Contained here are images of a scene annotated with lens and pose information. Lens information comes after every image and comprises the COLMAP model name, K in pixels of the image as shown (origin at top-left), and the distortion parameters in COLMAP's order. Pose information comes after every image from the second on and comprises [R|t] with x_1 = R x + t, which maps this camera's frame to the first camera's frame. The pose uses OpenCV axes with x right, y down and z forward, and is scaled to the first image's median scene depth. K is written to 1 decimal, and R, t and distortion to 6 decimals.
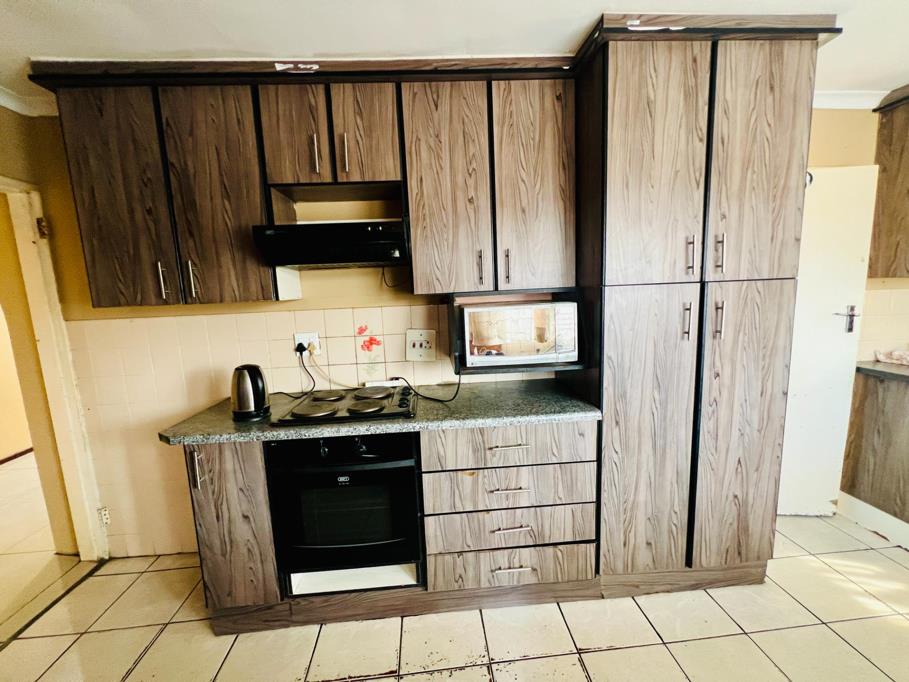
lens RADIAL K [[363.5, 0, 453.0], [0, 363.5, 339.5], [0, 0, 1]] dist [-0.002444, 0.000635]
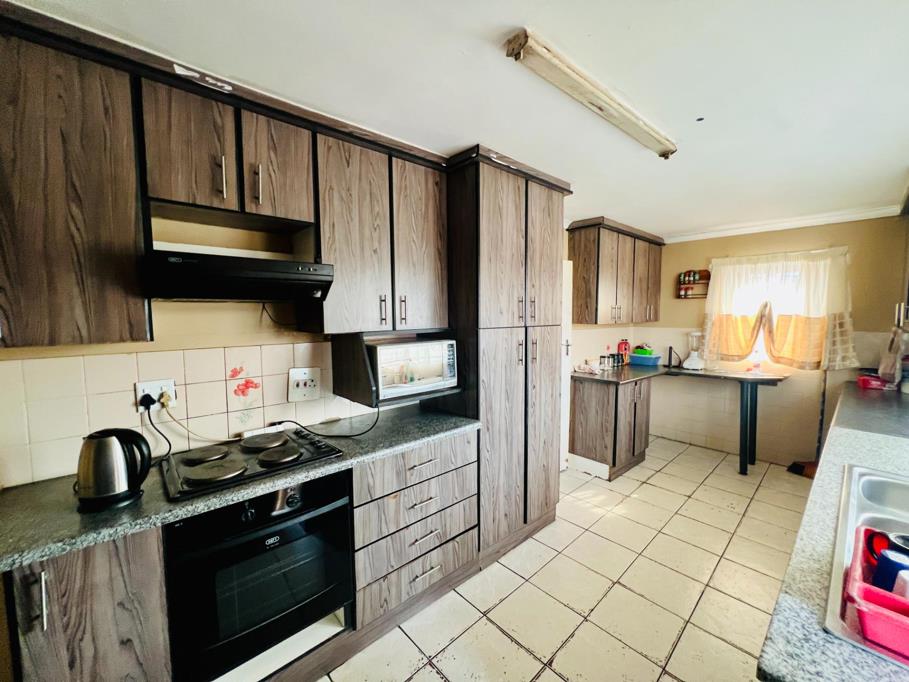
lens RADIAL K [[363.5, 0, 453.0], [0, 363.5, 339.5], [0, 0, 1]] dist [-0.002444, 0.000635]
pose [[0.788346, -0.007879, 0.615182, -0.475930], [0.057850, 0.996437, -0.061372, -0.026525], [-0.612507, 0.083970, 0.785993, -0.013628]]
